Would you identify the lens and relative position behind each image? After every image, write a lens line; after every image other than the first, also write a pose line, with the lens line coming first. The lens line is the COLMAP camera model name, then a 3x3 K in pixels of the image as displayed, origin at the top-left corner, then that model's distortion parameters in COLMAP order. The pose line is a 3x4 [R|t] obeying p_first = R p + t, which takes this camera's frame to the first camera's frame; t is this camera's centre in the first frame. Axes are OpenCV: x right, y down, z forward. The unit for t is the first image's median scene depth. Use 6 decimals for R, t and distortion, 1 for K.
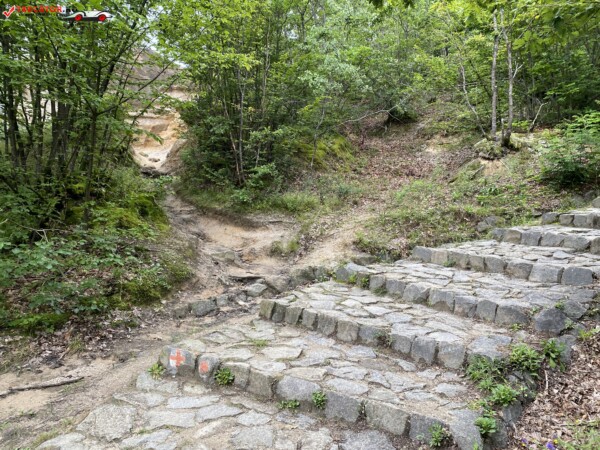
lens RADIAL K [[449.0, 0, 299.1], [0, 449.0, 224.9], [0, 0, 1]] dist [-0.002826, -0.020648]
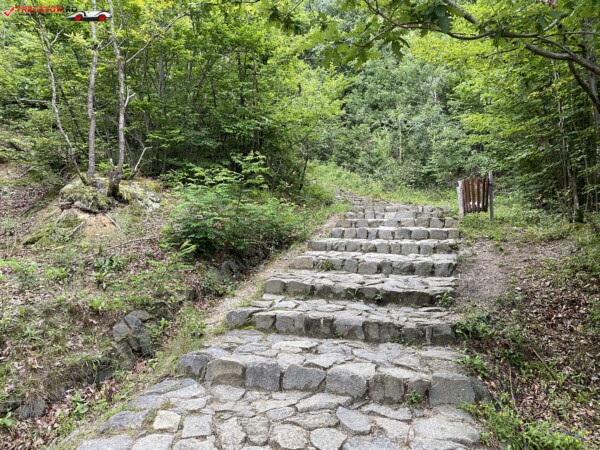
lens RADIAL K [[449.0, 0, 299.0], [0, 449.0, 227.3], [0, 0, 1]] dist [-0.002826, -0.020648]
pose [[0.563605, 0.034347, 0.825330, 0.029484], [0.032025, 0.997475, -0.063381, -0.068808], [-0.825424, 0.062153, 0.561082, 0.341632]]
